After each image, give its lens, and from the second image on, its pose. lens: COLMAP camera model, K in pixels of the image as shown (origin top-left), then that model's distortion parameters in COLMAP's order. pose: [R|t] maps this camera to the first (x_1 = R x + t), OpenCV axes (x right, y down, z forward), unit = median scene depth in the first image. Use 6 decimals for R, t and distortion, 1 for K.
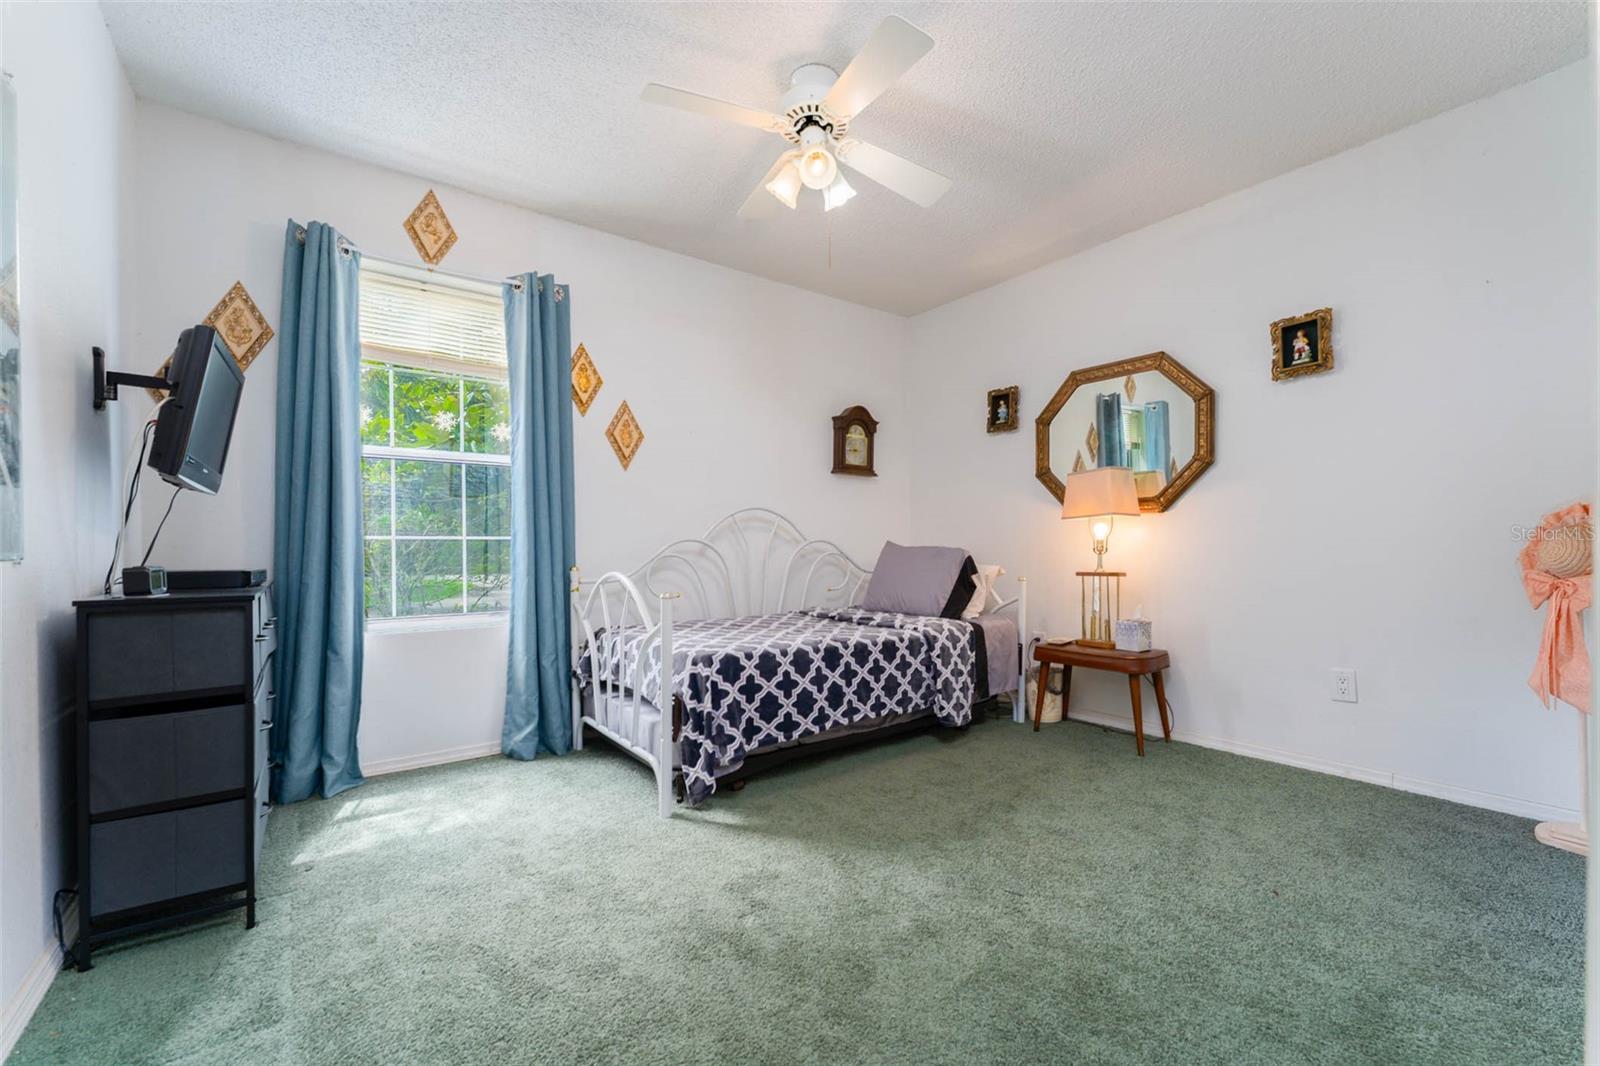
lens RADIAL K [[657.5, 0, 796.2], [0, 657.5, 537.0], [0, 0, 1]] dist [-0.007501, 0.000794]
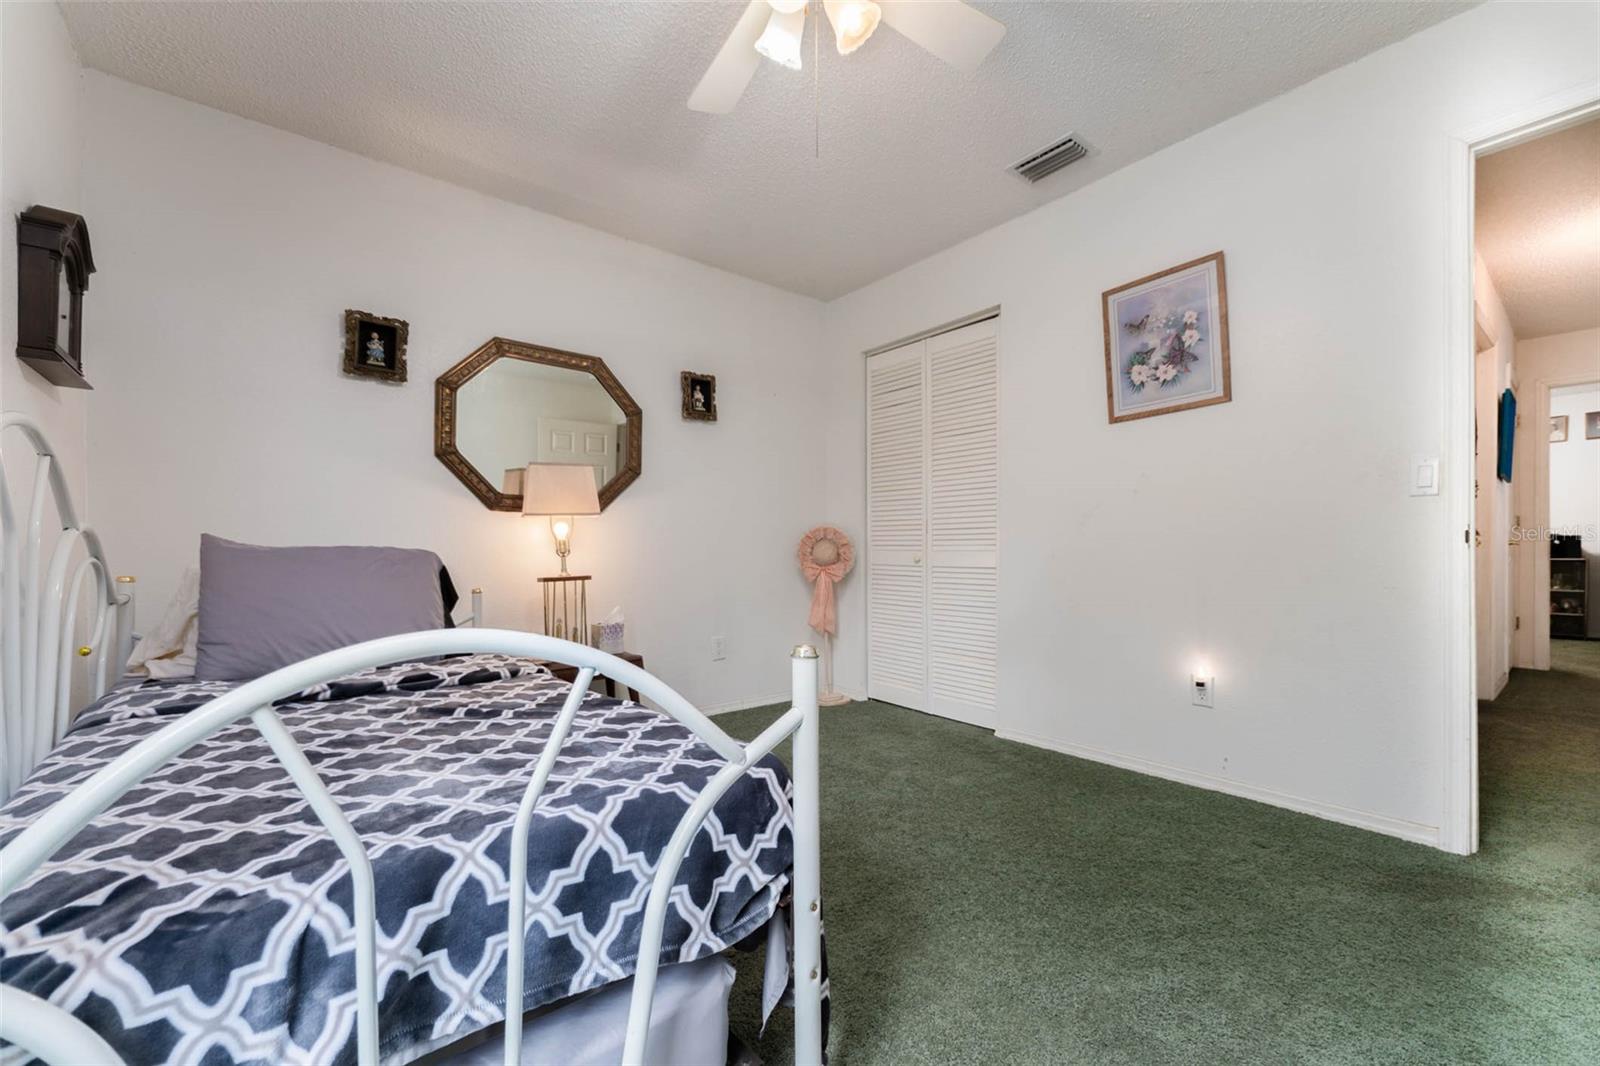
lens RADIAL K [[657.5, 0, 796.7], [0, 657.5, 541.9], [0, 0, 1]] dist [-0.007501, 0.000794]
pose [[-0.069727, 0.012026, 0.997494, -0.465738], [-0.012673, 0.999836, -0.012940, 0.012916], [-0.997486, -0.013544, -0.069563, 0.735530]]
